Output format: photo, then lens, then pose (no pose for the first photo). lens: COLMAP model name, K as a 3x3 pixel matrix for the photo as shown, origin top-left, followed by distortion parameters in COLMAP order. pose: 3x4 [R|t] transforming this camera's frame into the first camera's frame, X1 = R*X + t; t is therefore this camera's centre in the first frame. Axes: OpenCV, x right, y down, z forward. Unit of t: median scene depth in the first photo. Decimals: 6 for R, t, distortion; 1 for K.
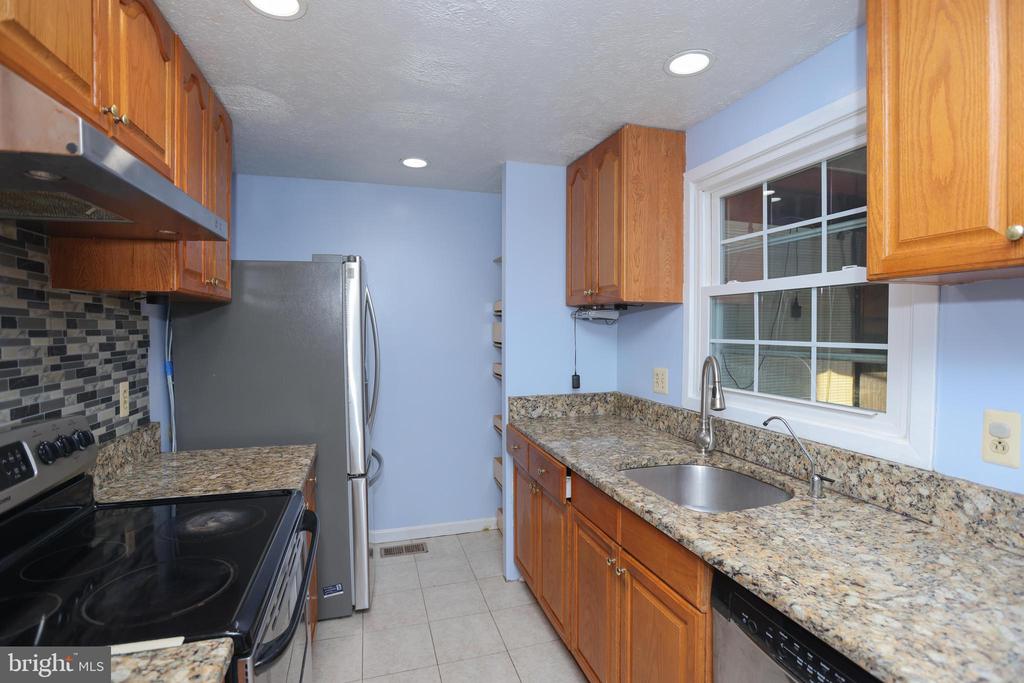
lens RADIAL K [[485.9, 0, 512.0], [0, 485.9, 341.5], [0, 0, 1]] dist [-0.067316, 0.021877]
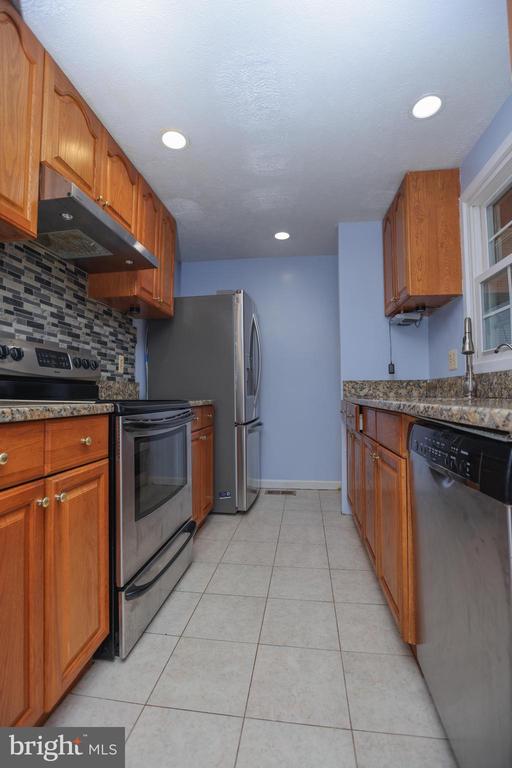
lens RADIAL K [[350.1, 0, 256.0], [0, 350.1, 384.0], [0, 0, 1]] dist [-0.053832, 0.000363]
pose [[0.905292, -0.014506, -0.424542, 0.253378], [-0.014317, 0.997807, -0.064624, 0.245534], [0.424548, 0.064582, 0.903099, -0.059394]]
